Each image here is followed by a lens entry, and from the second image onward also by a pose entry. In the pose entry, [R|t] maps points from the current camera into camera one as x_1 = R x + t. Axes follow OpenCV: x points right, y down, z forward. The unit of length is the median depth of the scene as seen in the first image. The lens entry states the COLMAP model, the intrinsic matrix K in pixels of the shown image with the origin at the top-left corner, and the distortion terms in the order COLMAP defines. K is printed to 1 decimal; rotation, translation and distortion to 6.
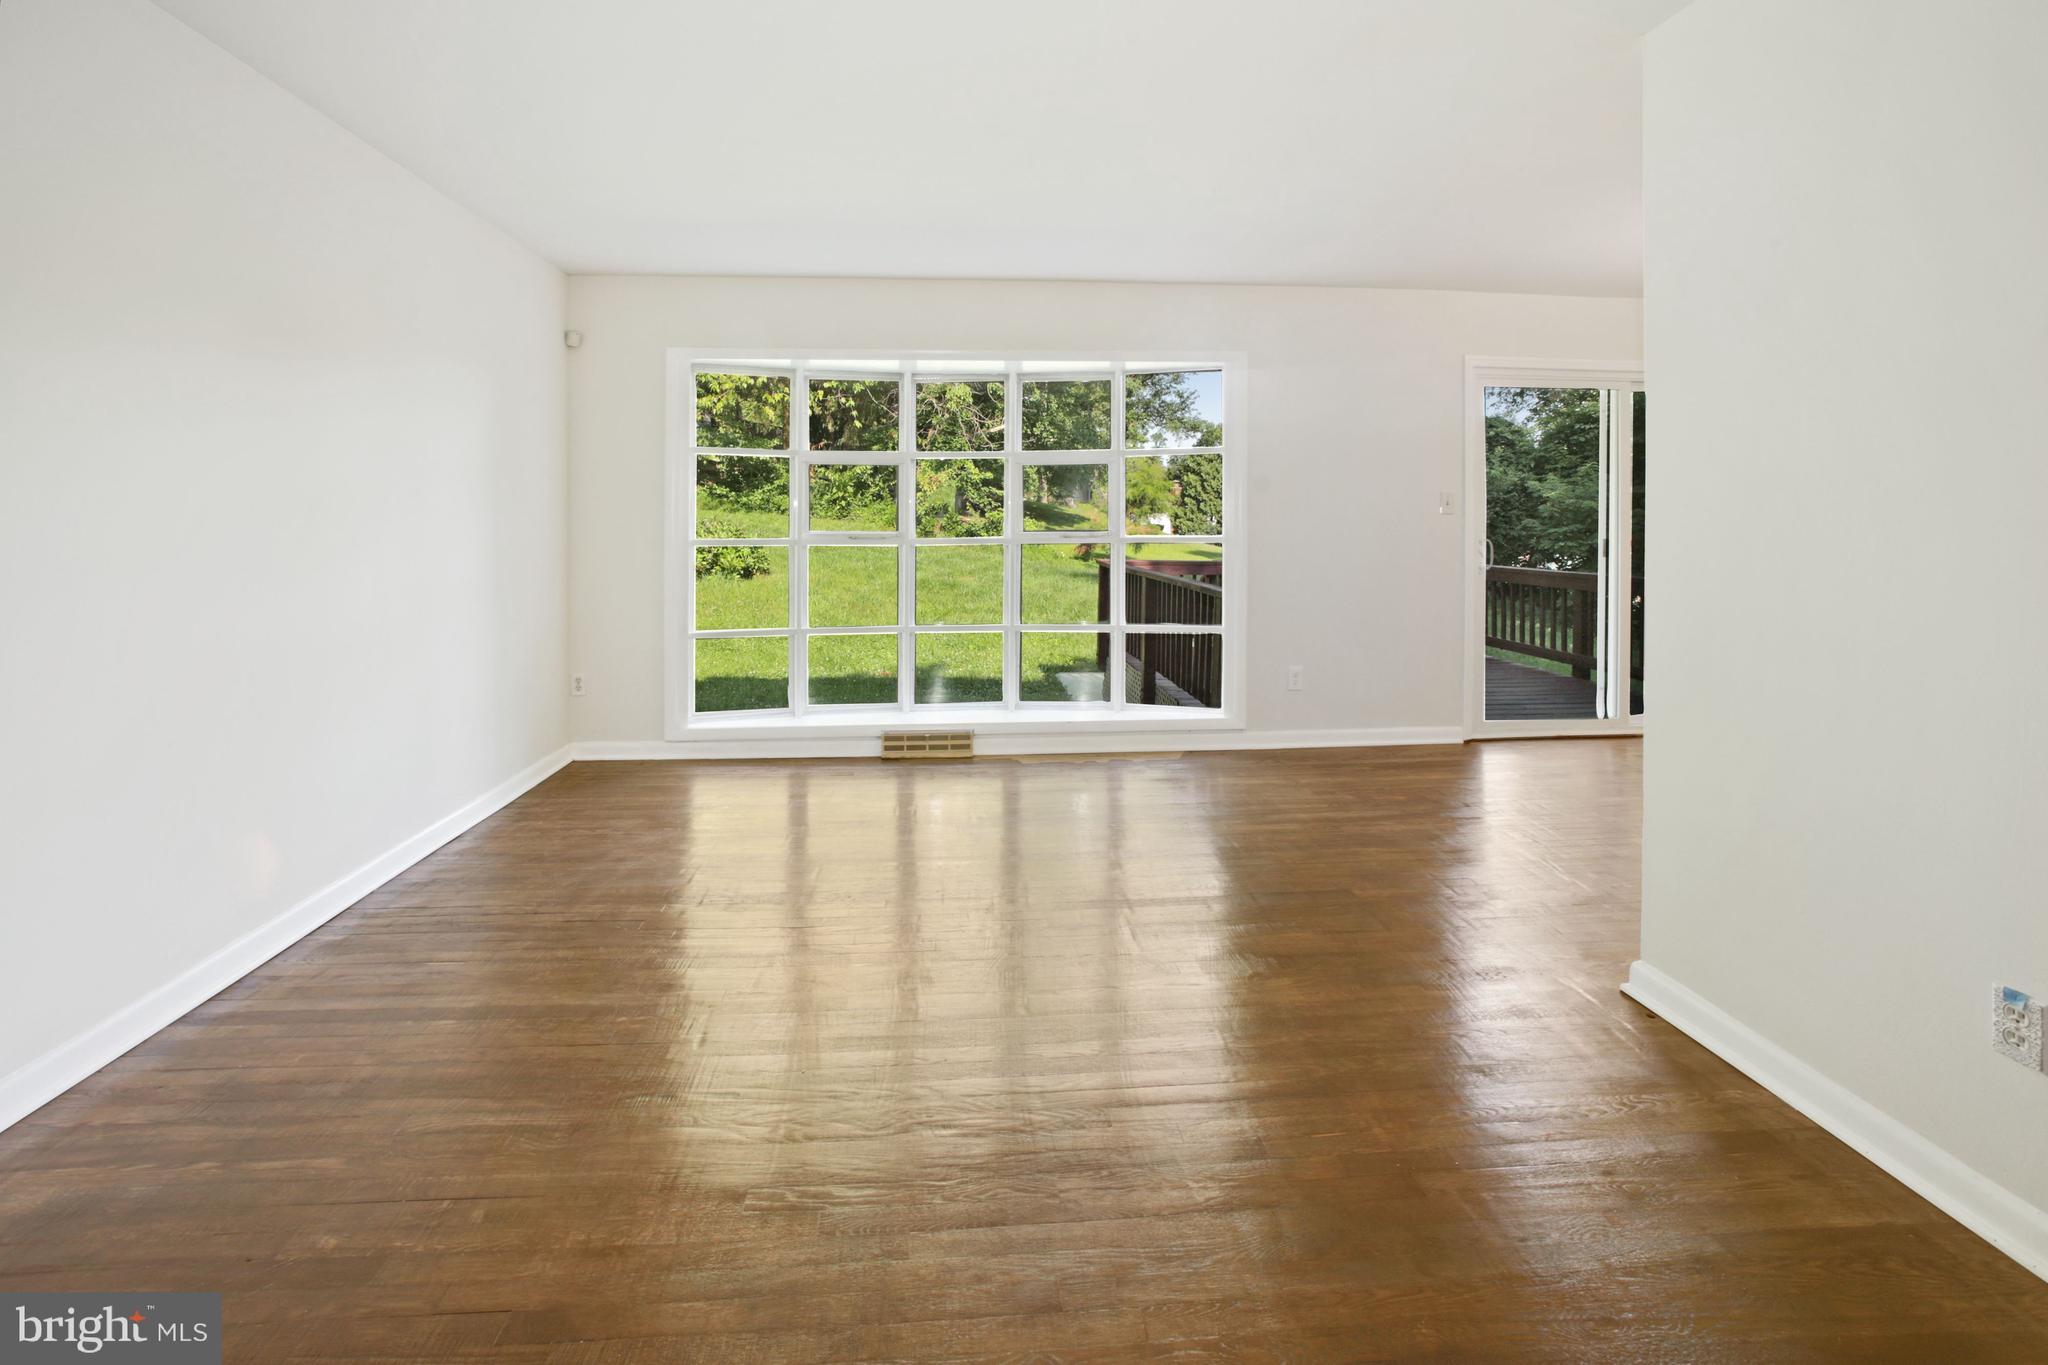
lens RADIAL K [[877.6, 0, 1036.5], [0, 877.6, 679.7], [0, 0, 1]] dist [-0.029553, 0.004012]
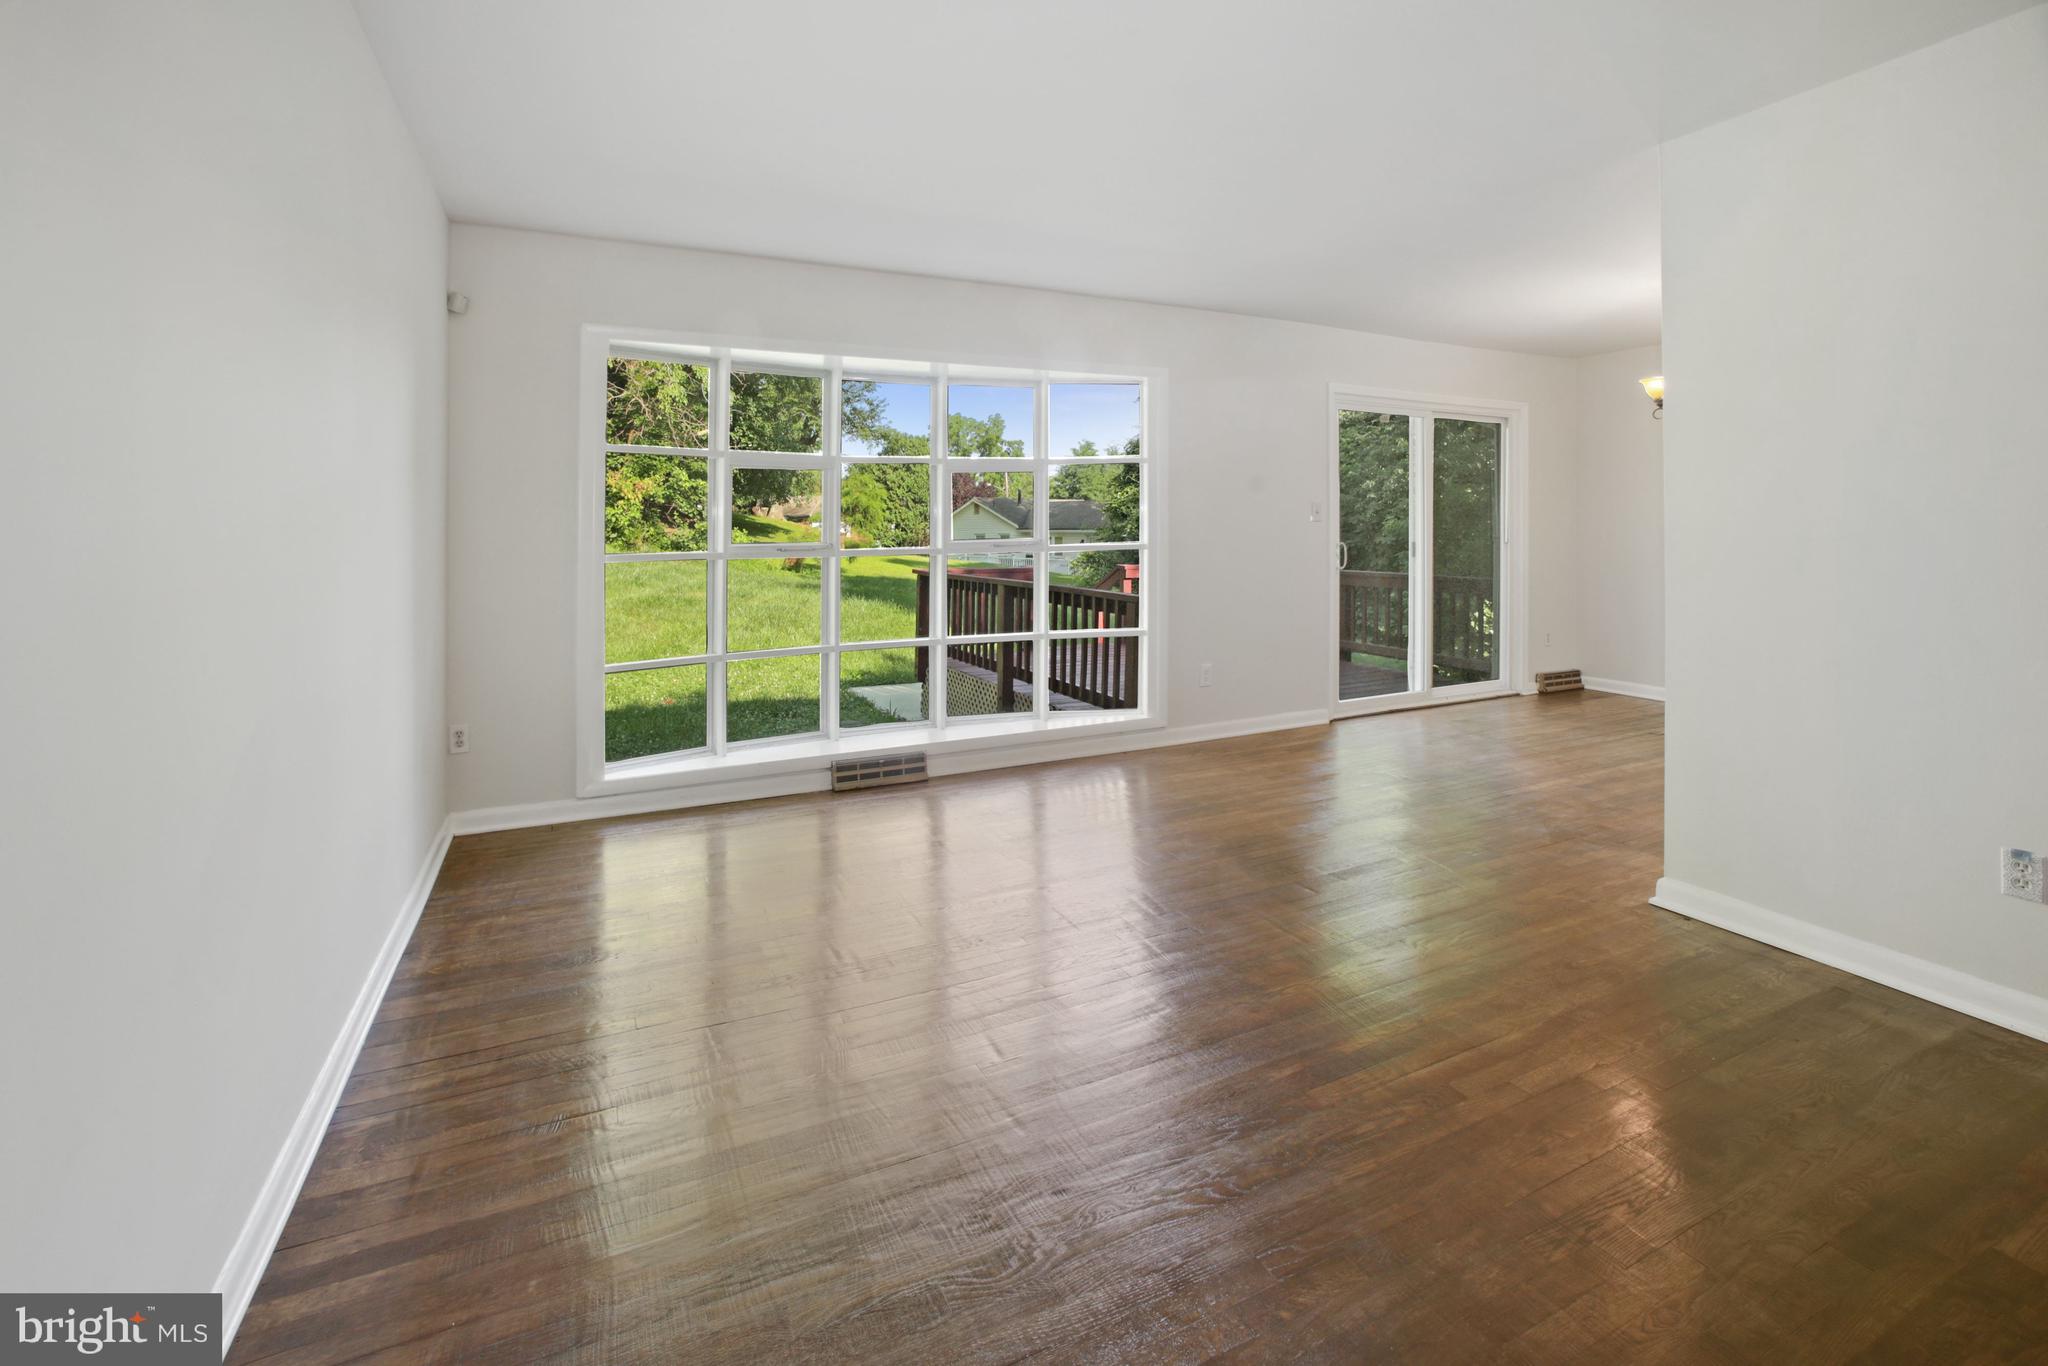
lens RADIAL K [[877.6, 0, 1039.0], [0, 877.6, 687.1], [0, 0, 1]] dist [-0.029553, 0.004012]
pose [[0.935485, -0.068884, 0.346587, -0.254249], [0.069375, 0.997530, 0.011007, -0.011887], [-0.346489, 0.013747, 0.937953, 0.062997]]
